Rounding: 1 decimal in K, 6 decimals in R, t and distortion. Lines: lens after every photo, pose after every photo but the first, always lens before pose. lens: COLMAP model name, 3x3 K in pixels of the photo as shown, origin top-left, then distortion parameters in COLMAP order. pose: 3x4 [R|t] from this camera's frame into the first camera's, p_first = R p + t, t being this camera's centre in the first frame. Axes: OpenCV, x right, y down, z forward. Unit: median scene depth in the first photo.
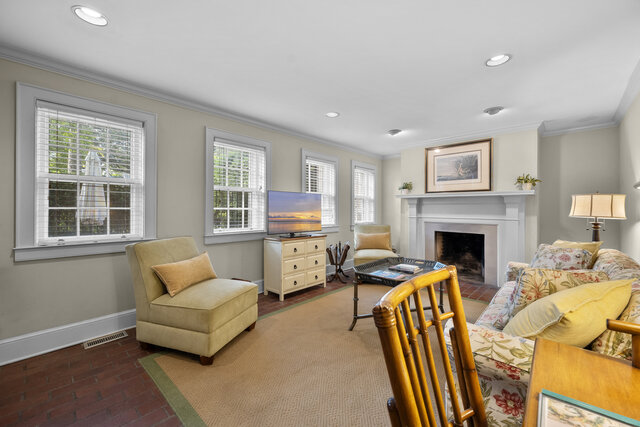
lens RADIAL K [[262.9, 0, 322.8], [0, 262.9, 208.4], [0, 0, 1]] dist [0.004813, -0.000048]
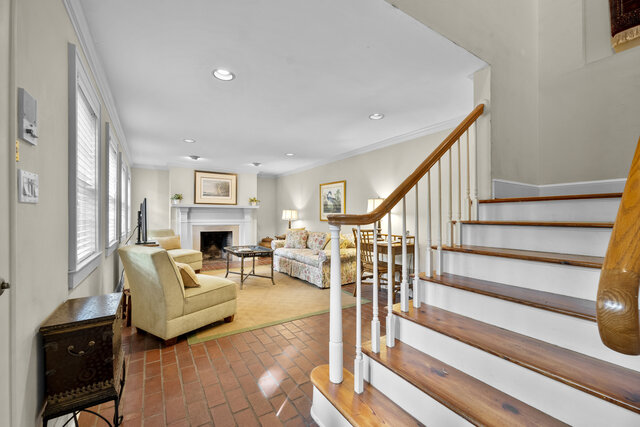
lens RADIAL K [[262.9, 0, 318.7], [0, 262.9, 212.4], [0, 0, 1]] dist [0.004813, -0.000048]
pose [[0.251513, 0.010171, 0.967801, -0.832406], [-0.004094, 0.999947, -0.009445, -0.005022], [-0.967845, -0.001587, 0.251541, 0.068650]]
